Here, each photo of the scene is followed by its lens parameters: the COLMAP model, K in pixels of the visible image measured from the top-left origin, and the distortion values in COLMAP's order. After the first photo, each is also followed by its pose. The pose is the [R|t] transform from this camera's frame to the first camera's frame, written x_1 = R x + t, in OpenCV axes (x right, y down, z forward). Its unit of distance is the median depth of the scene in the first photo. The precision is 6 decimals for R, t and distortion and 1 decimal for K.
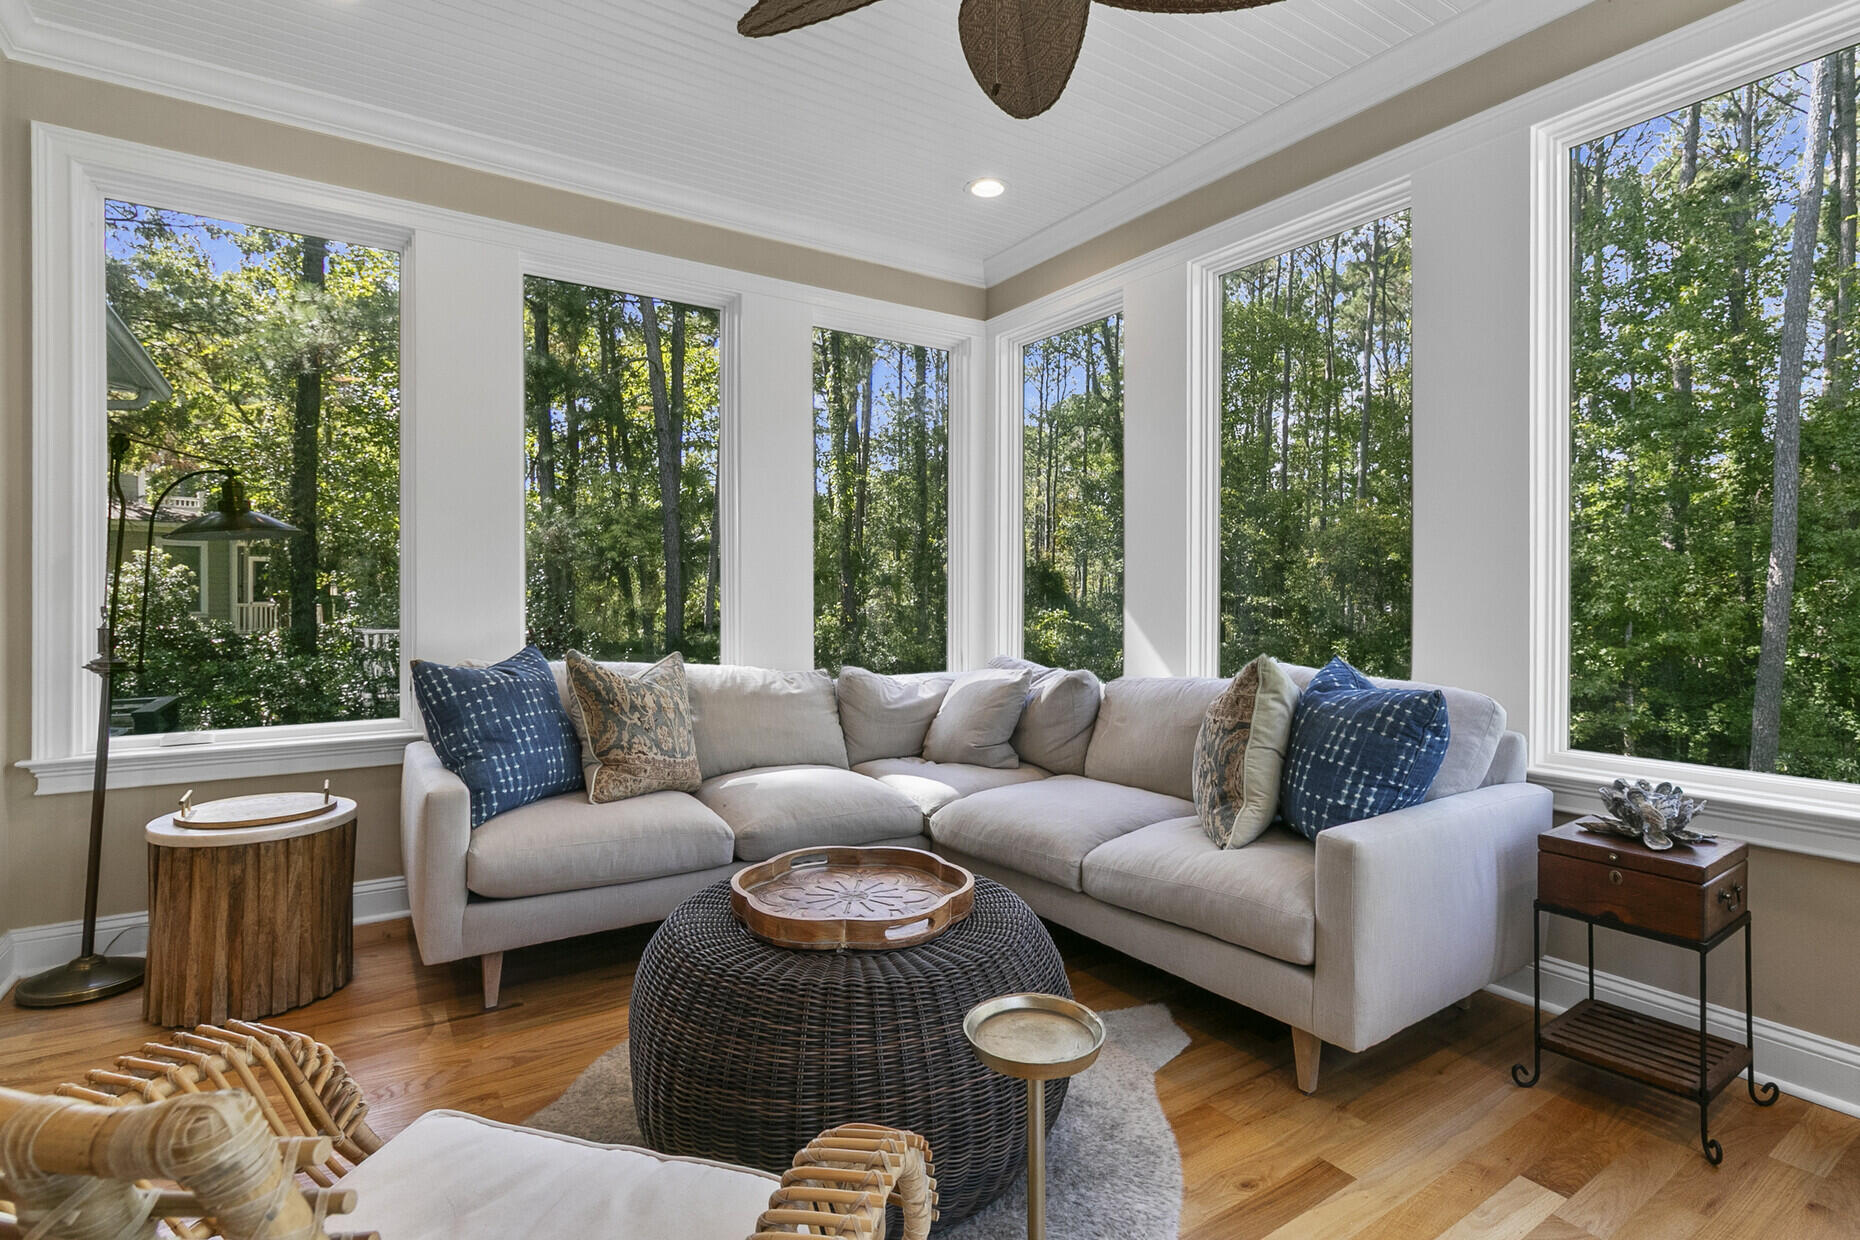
lens RADIAL K [[907.7, 0, 903.6], [0, 907.7, 595.3], [0, 0, 1]] dist [0.000584, 0.000136]
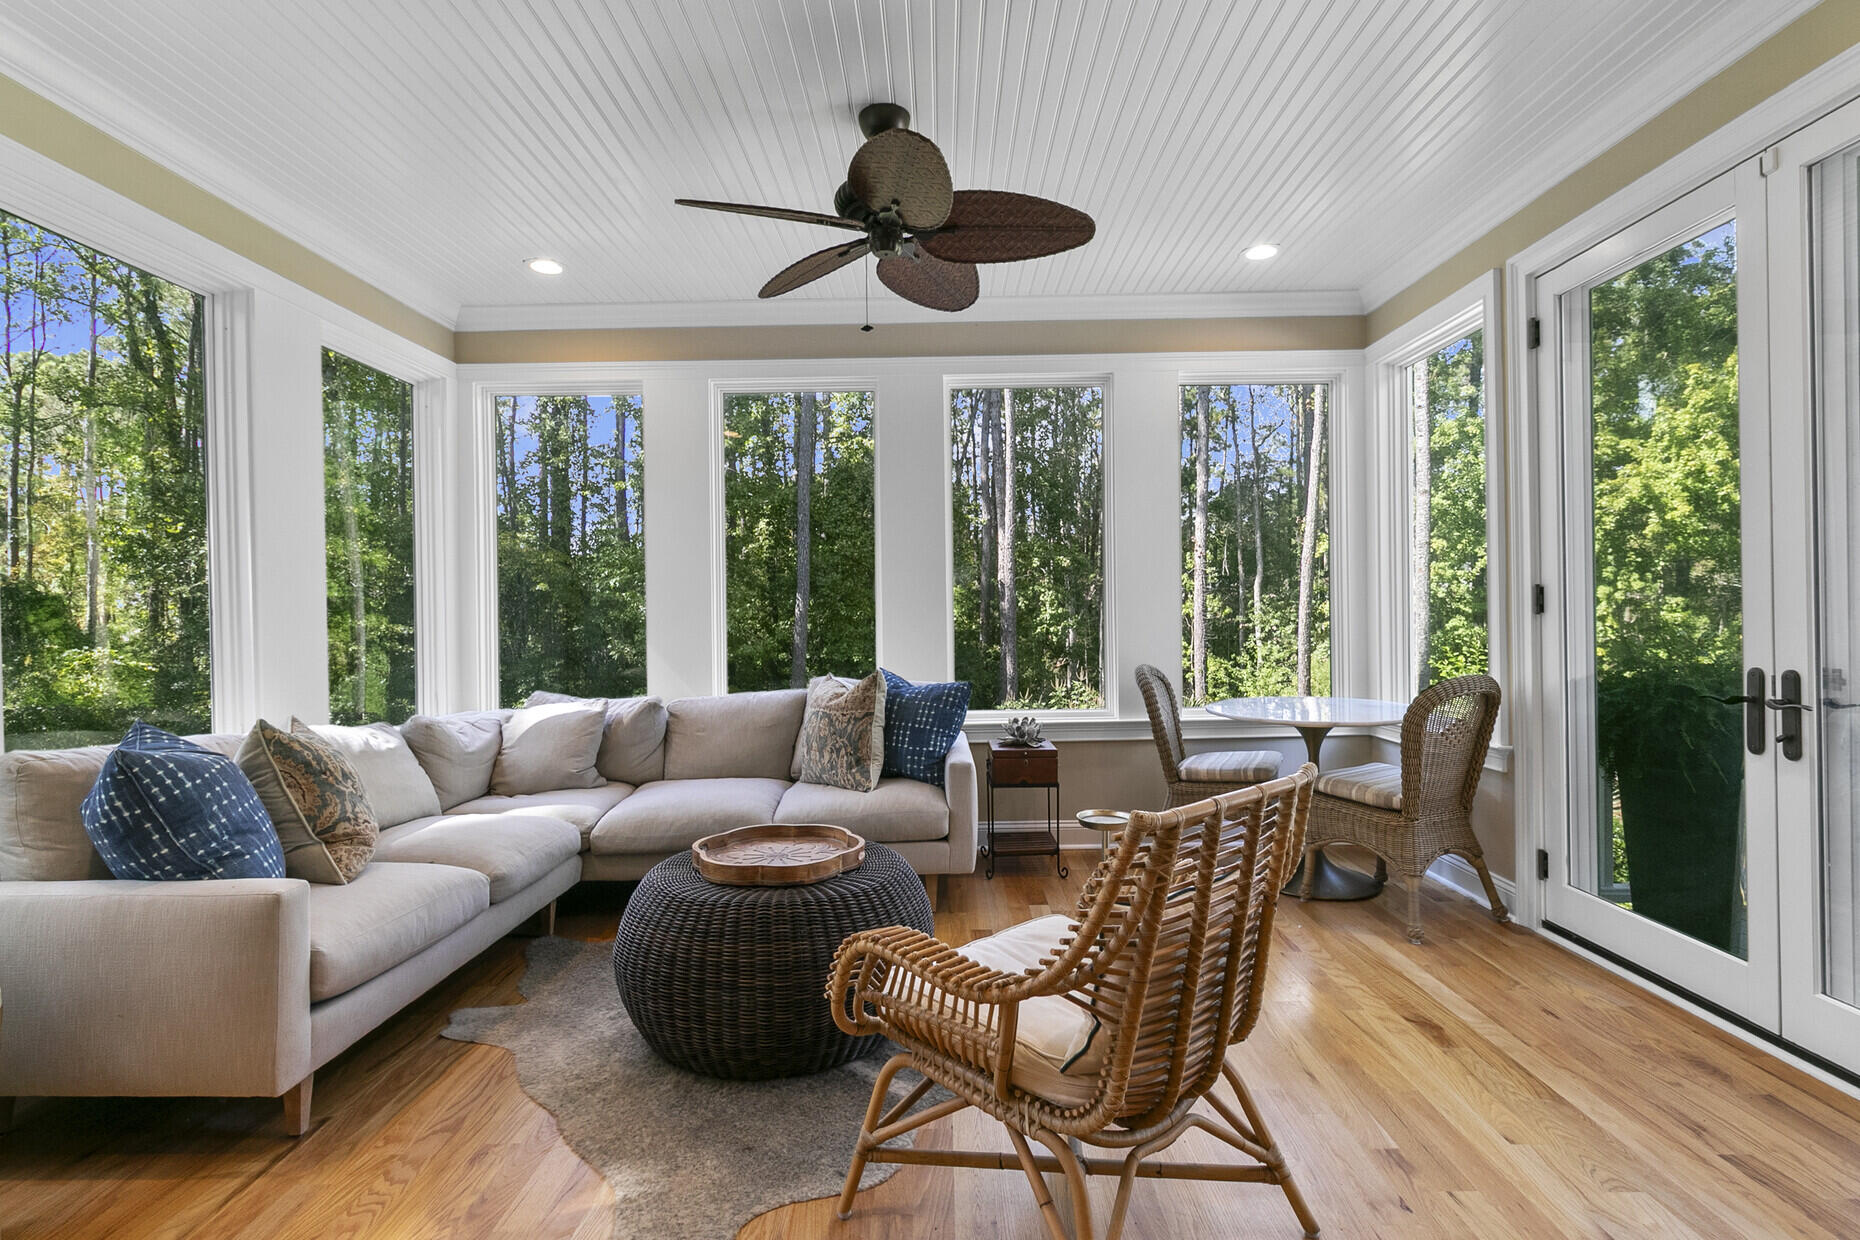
lens RADIAL K [[905.2, 0, 930.0], [0, 905.2, 620.0], [0, 0, 1]] dist [0.002750, 0.000402]
pose [[0.548650, -0.016231, 0.835895, -0.746005], [0.015352, 0.999839, 0.009338, -0.030854], [-0.835911, 0.007709, 0.548810, 0.017410]]
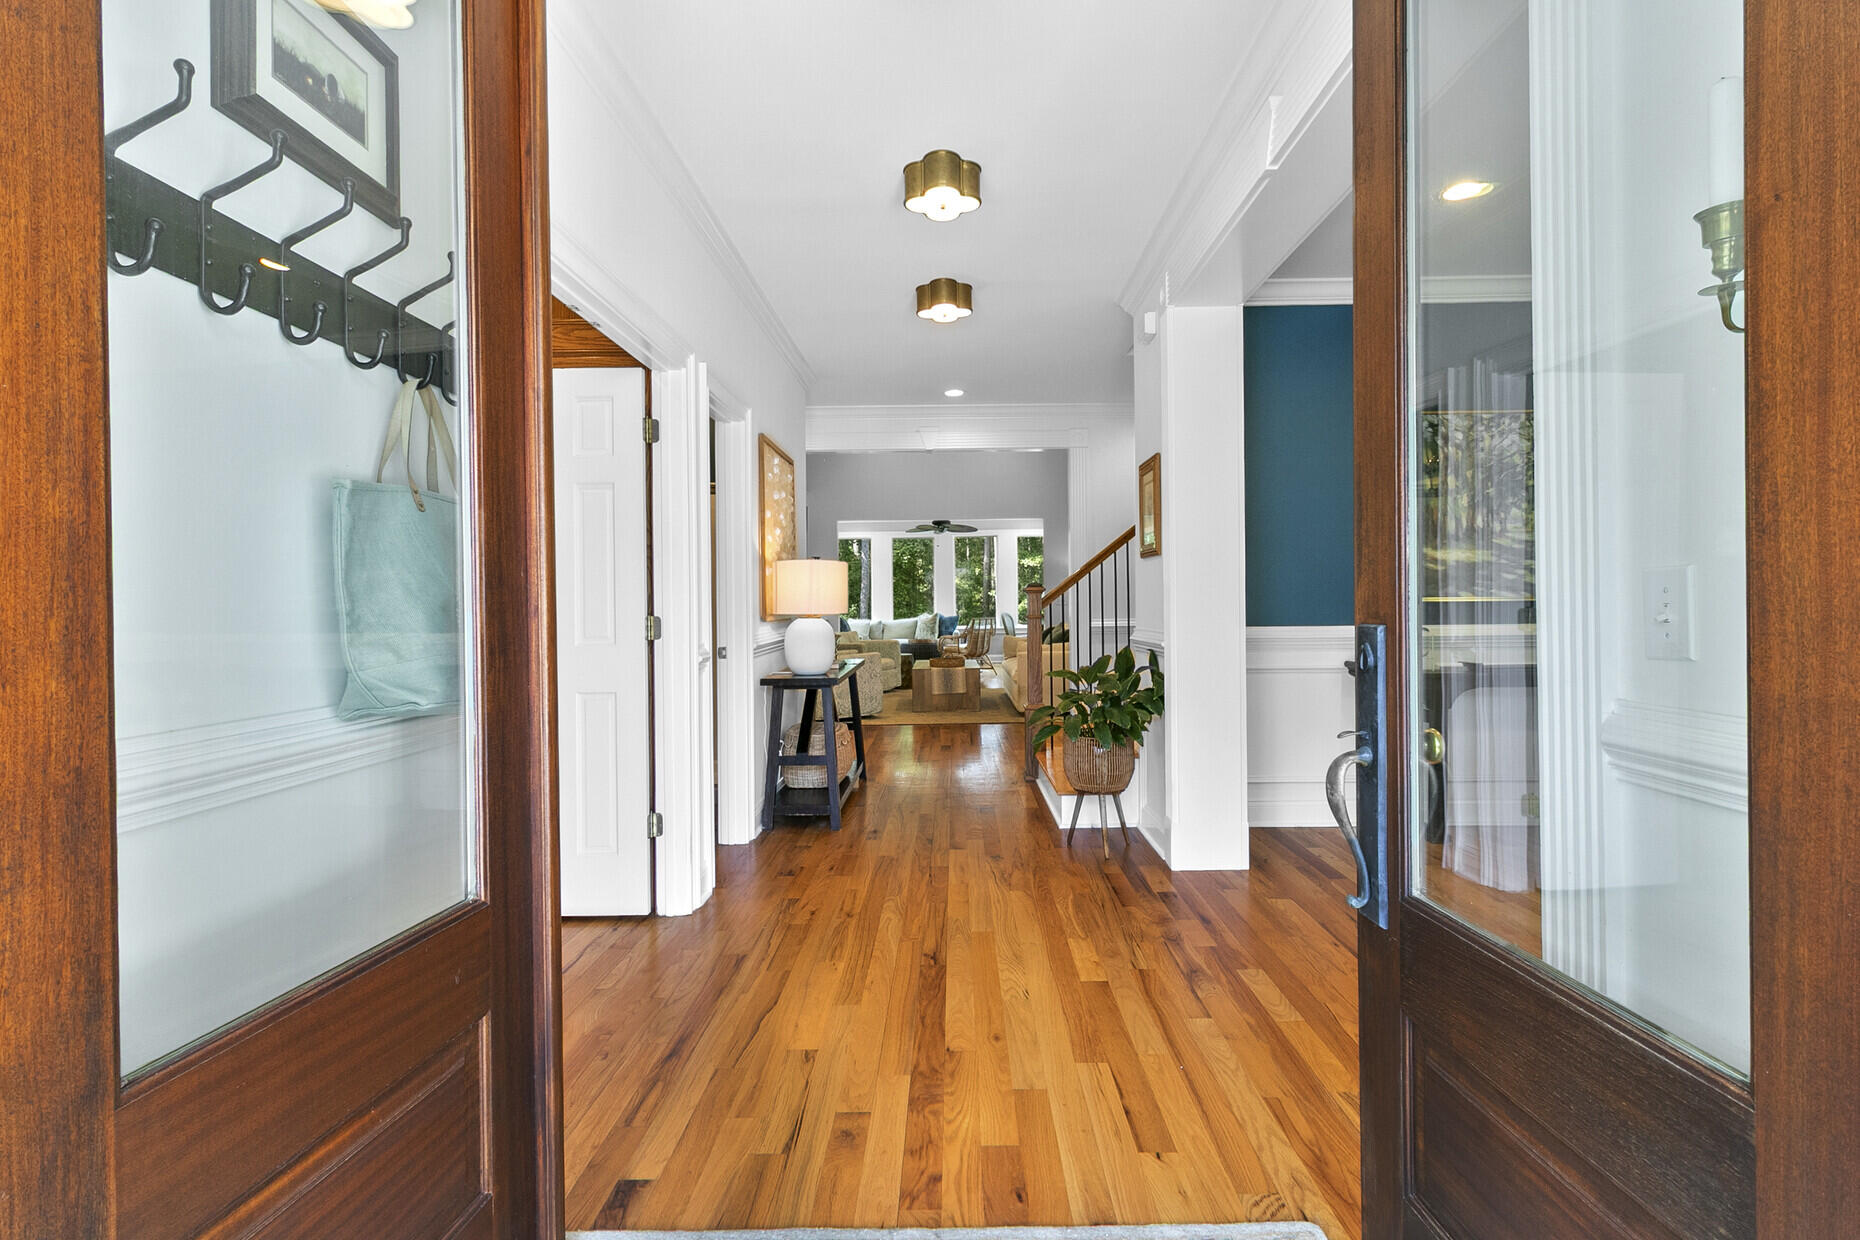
lens RADIAL K [[855.4, 0, 948.4], [0, 855.4, 591.4], [0, 0, 1]] dist [-0.000135, 0.000211]
pose [[0.551163, -0.007220, 0.834366, -4.183308], [0.010334, 0.999945, 0.001826, -0.086106], [-0.834333, 0.007617, 0.551207, -2.251222]]
